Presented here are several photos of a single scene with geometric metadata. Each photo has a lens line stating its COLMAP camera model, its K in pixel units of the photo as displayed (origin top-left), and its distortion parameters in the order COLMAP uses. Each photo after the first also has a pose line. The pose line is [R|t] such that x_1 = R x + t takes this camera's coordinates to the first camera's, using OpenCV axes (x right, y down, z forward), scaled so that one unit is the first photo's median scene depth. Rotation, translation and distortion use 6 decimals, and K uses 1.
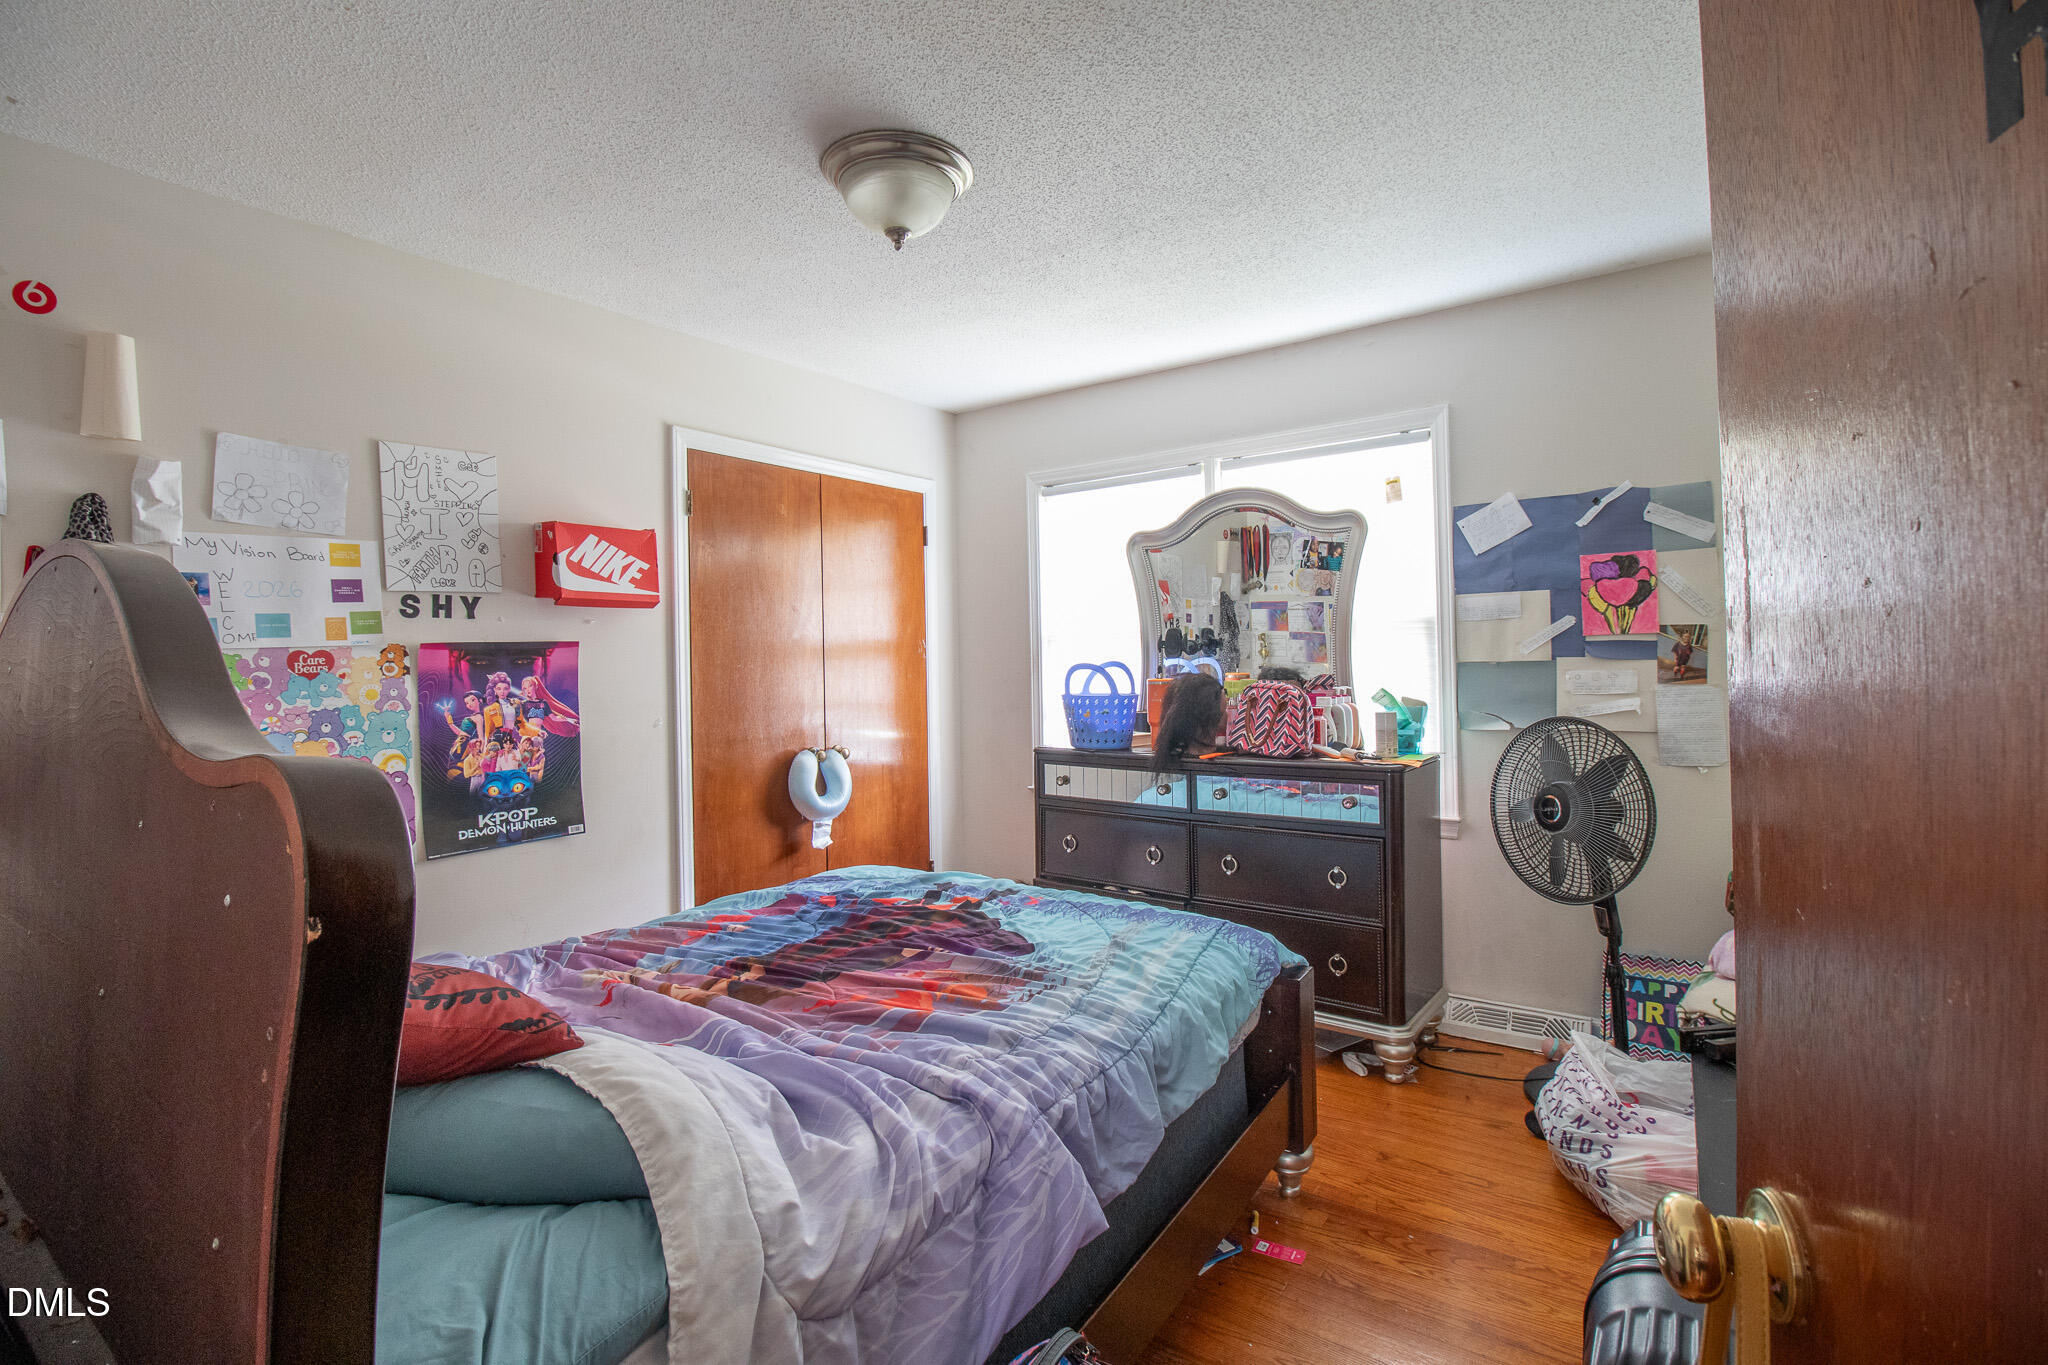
lens RADIAL K [[935.0, 0, 1028.0], [0, 935.0, 666.4], [0, 0, 1]] dist [-0.003403, -0.000075]
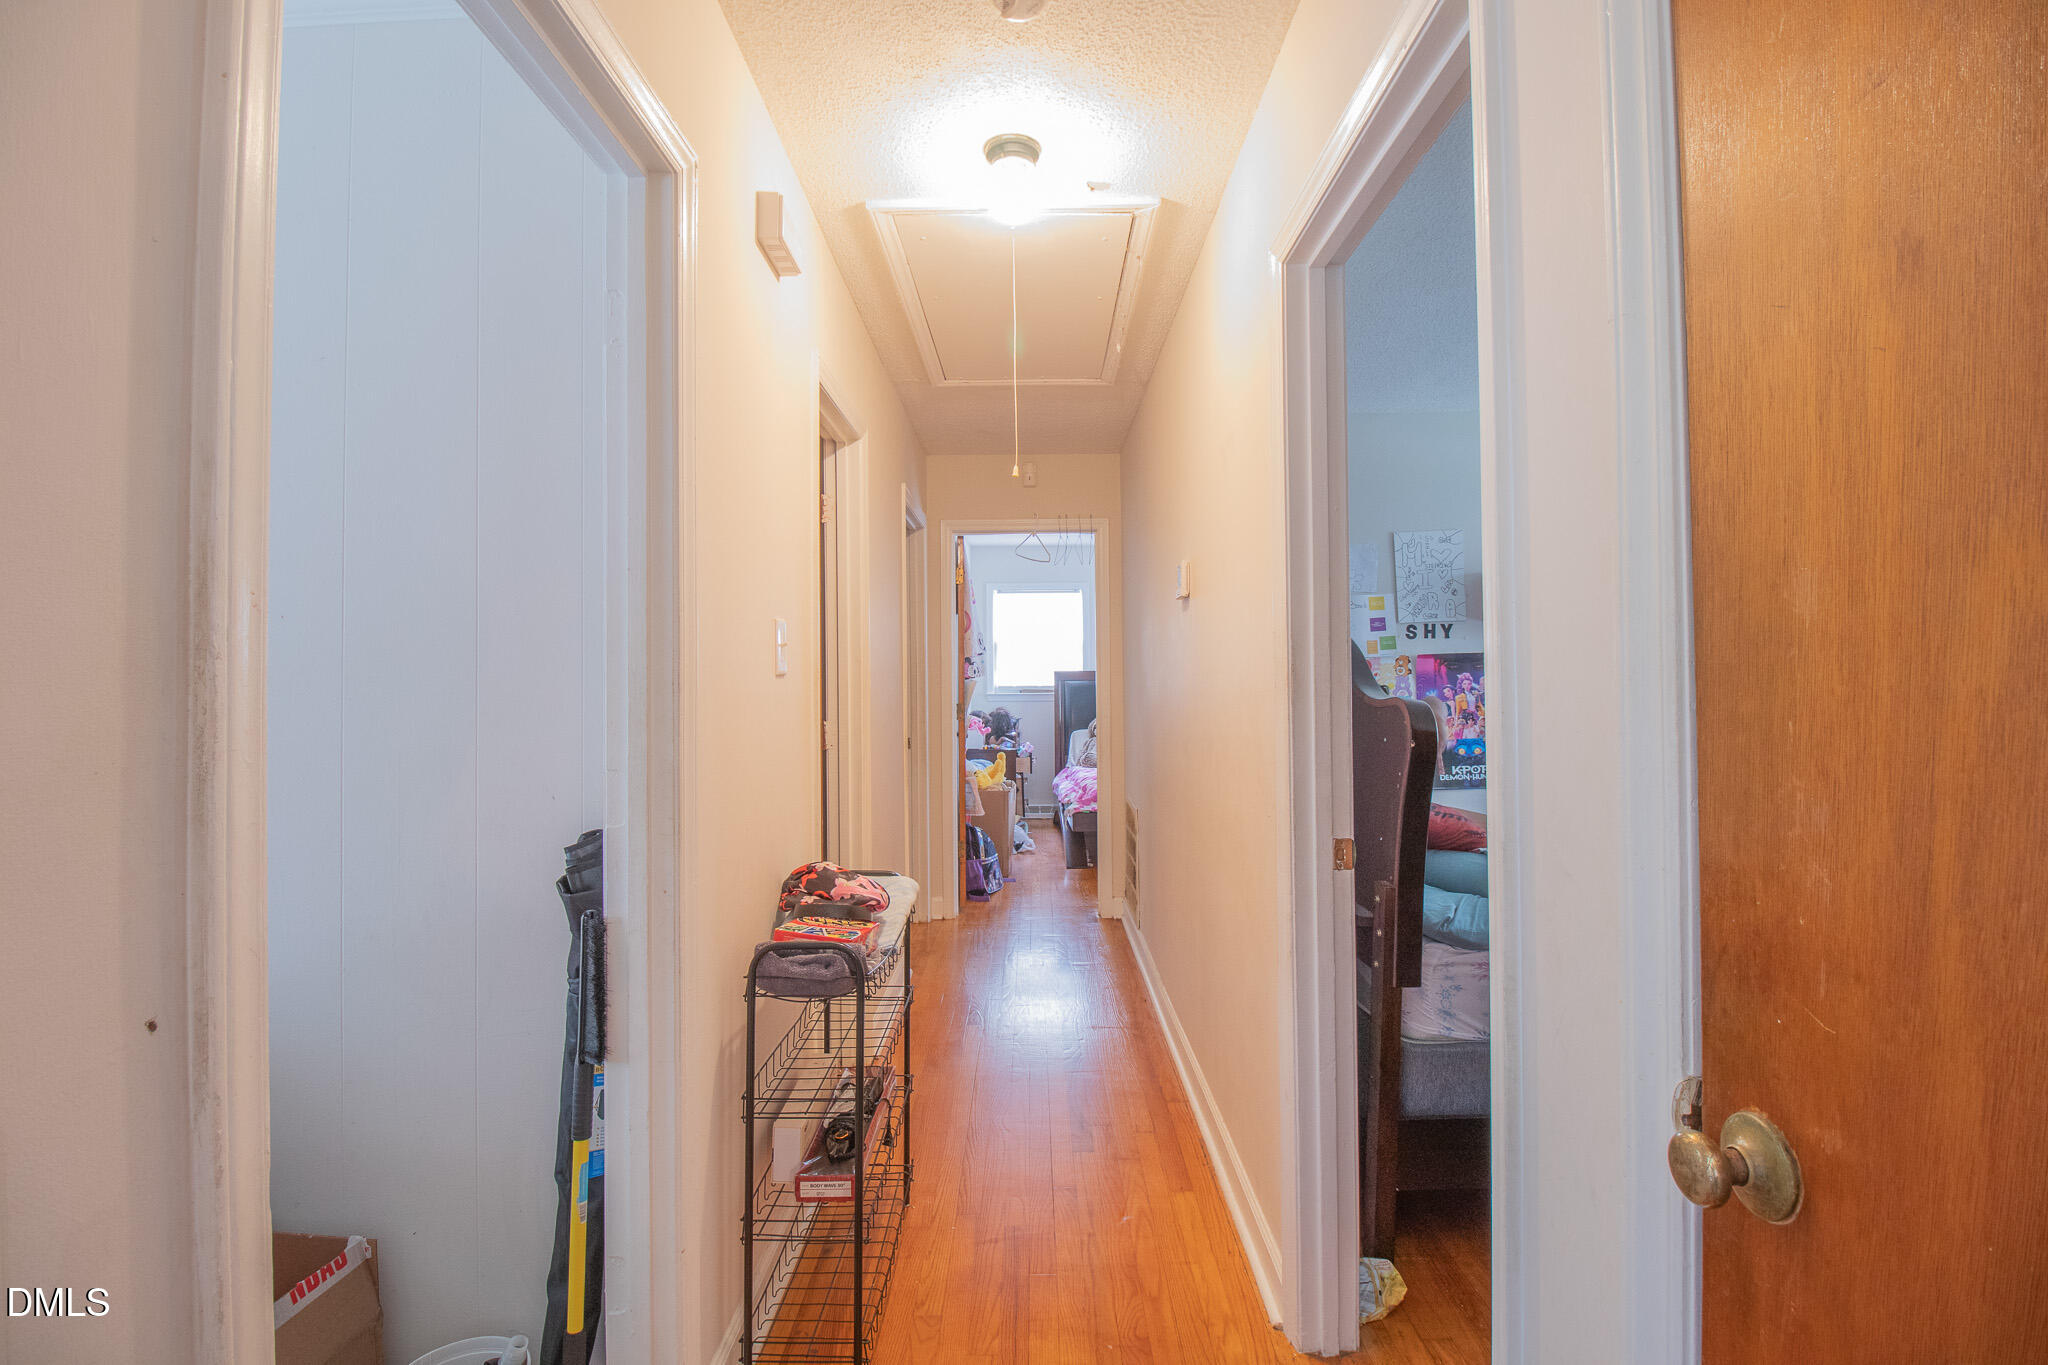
lens RADIAL K [[935.0, 0, 1026.2], [0, 935.0, 663.7], [0, 0, 1]] dist [-0.003403, -0.000075]
pose [[0.577551, -0.006011, -0.816332, 0.270547], [0.002493, 0.999981, -0.005599, -0.002051], [0.816351, 0.001198, 0.577555, -0.474500]]
